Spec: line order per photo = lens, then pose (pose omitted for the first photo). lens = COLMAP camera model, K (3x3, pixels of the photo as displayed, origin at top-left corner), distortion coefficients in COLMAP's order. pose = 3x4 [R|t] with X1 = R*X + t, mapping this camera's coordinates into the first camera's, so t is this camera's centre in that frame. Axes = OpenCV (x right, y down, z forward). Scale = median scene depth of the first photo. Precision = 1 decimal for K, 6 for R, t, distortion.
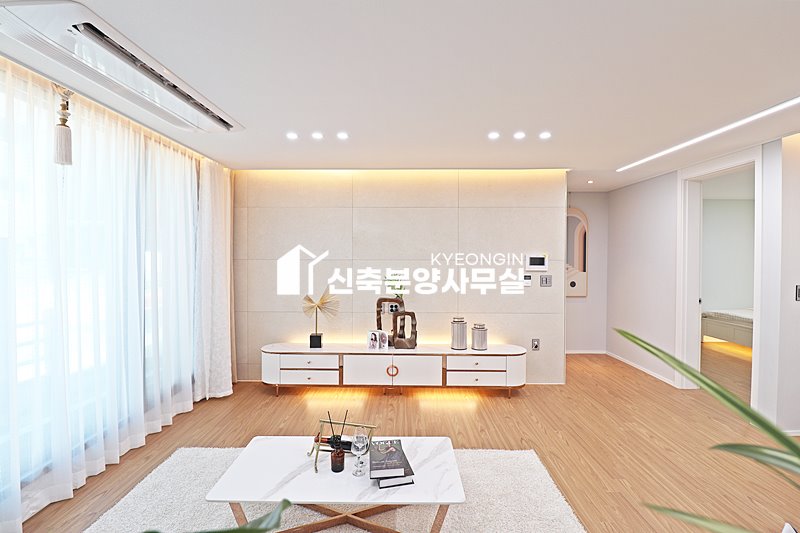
lens RADIAL K [[374.9, 0, 400.2], [0, 374.9, 258.0], [0, 0, 1]] dist [-0.030088, -0.000757]
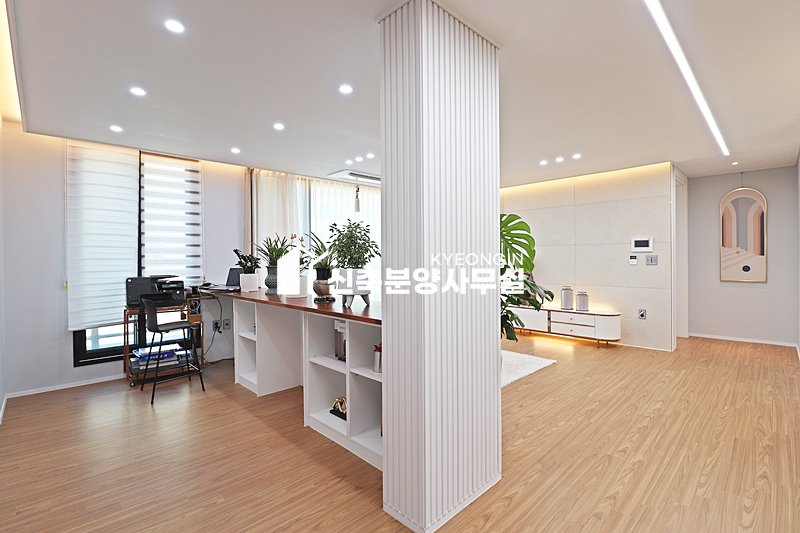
lens RADIAL K [[374.9, 0, 402.0], [0, 374.9, 264.2], [0, 0, 1]] dist [-0.030088, -0.000757]
pose [[0.704476, -0.001964, -0.709725, 0.693292], [0.008691, 0.999945, 0.005860, 0.063513], [0.709675, -0.010296, 0.704454, -0.395689]]
